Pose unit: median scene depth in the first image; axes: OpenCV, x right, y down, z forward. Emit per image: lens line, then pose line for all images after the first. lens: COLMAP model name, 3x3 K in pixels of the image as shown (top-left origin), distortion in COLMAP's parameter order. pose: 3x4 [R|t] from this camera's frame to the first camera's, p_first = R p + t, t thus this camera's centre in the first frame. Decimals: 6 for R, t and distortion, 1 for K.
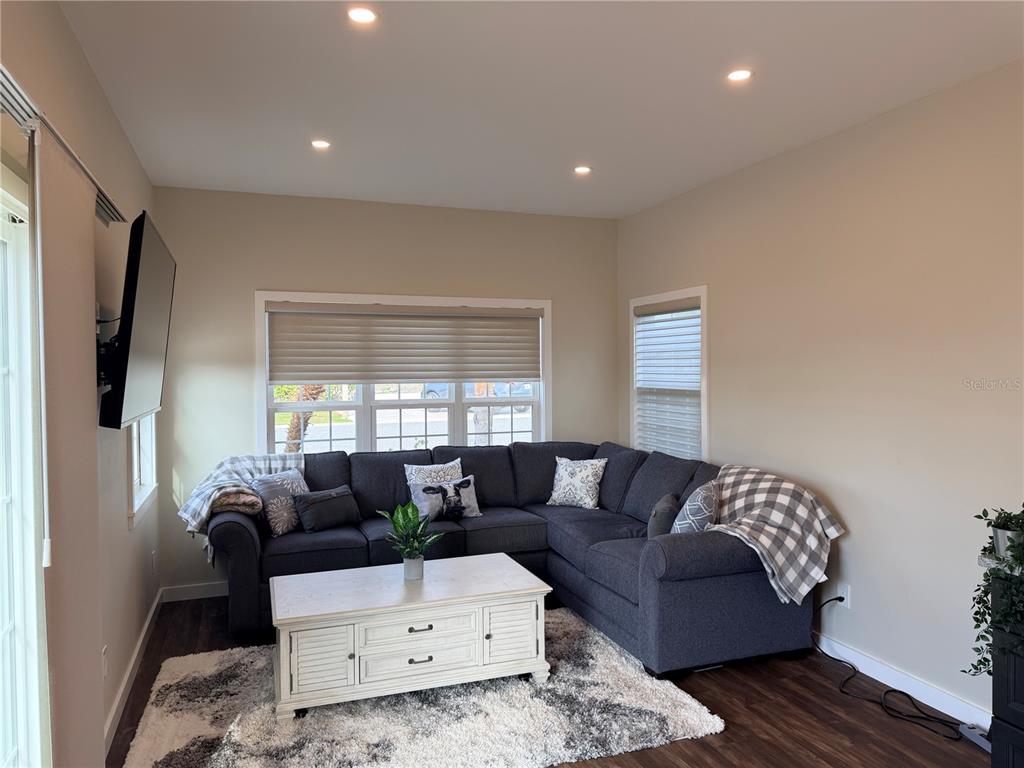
lens RADIAL K [[720.7, 0, 507.5], [0, 720.7, 385.8], [0, 0, 1]] dist [0.122670, -0.200203]
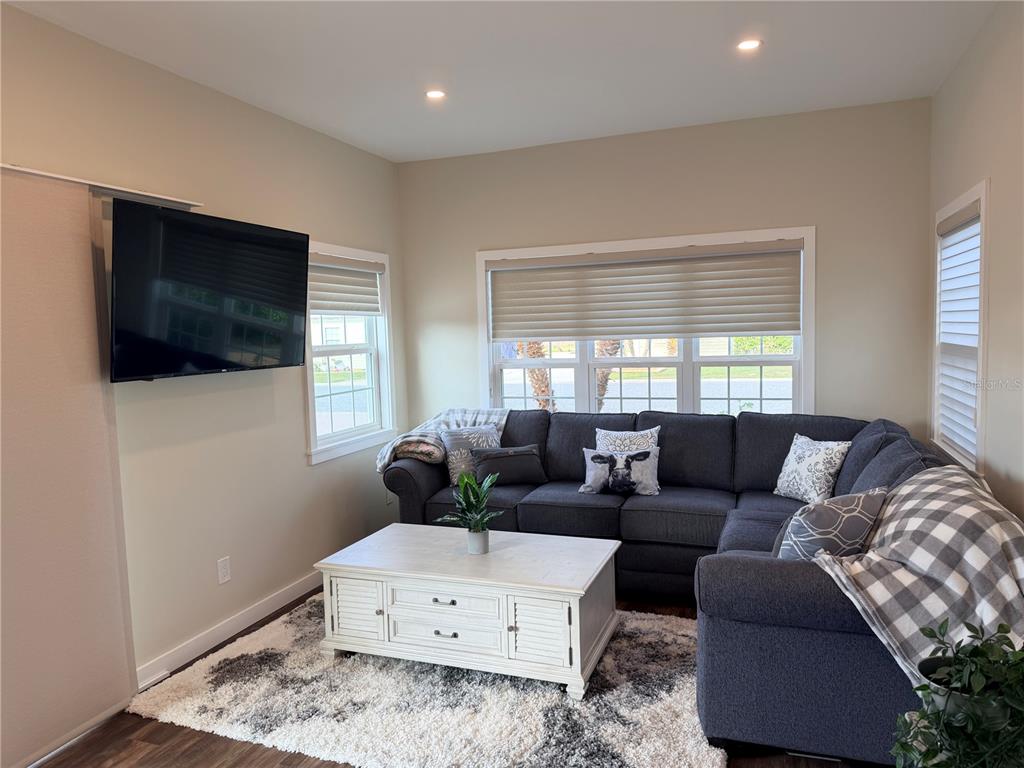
lens RADIAL K [[720.7, 0, 507.5], [0, 720.7, 385.8], [0, 0, 1]] dist [0.122670, -0.200203]
pose [[0.761369, 0.036889, -0.647269, 0.377945], [0.005930, 0.997942, 0.063850, -0.004466], [0.648292, -0.052451, 0.759583, 0.243611]]
